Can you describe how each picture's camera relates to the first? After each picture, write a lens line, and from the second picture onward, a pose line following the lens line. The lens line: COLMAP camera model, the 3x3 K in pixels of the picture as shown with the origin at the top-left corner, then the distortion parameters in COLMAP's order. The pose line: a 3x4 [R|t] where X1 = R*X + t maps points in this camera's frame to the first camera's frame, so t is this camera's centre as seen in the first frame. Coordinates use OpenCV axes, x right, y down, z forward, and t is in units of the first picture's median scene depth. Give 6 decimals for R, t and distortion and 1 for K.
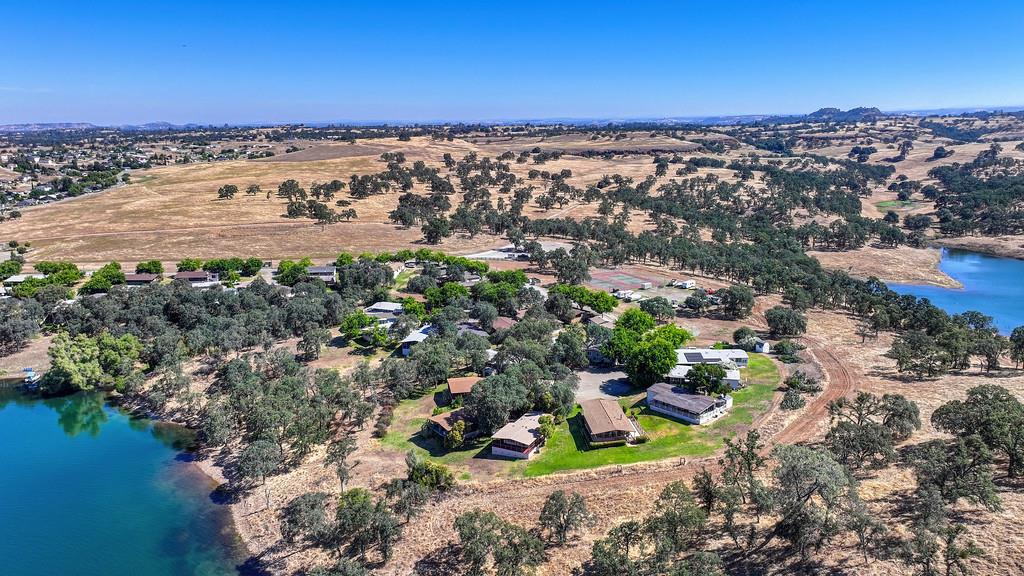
lens RADIAL K [[714.1, 0, 512.0], [0, 714.1, 288.0], [0, 0, 1]] dist [-0.000818, 0.027531]
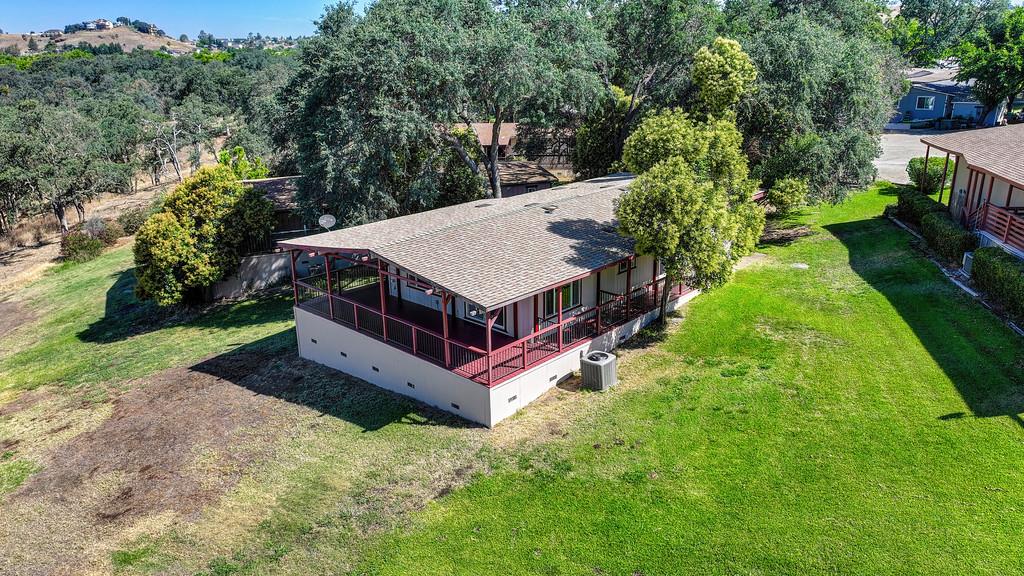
lens RADIAL K [[714.1, 0, 512.0], [0, 714.1, 288.0], [0, 0, 1]] dist [-0.000818, 0.027531]
pose [[0.957864, 0.079561, -0.275982, 0.055484], [-0.055073, 0.993916, 0.095383, 0.202036], [0.281891, -0.076165, 0.956418, 0.876155]]
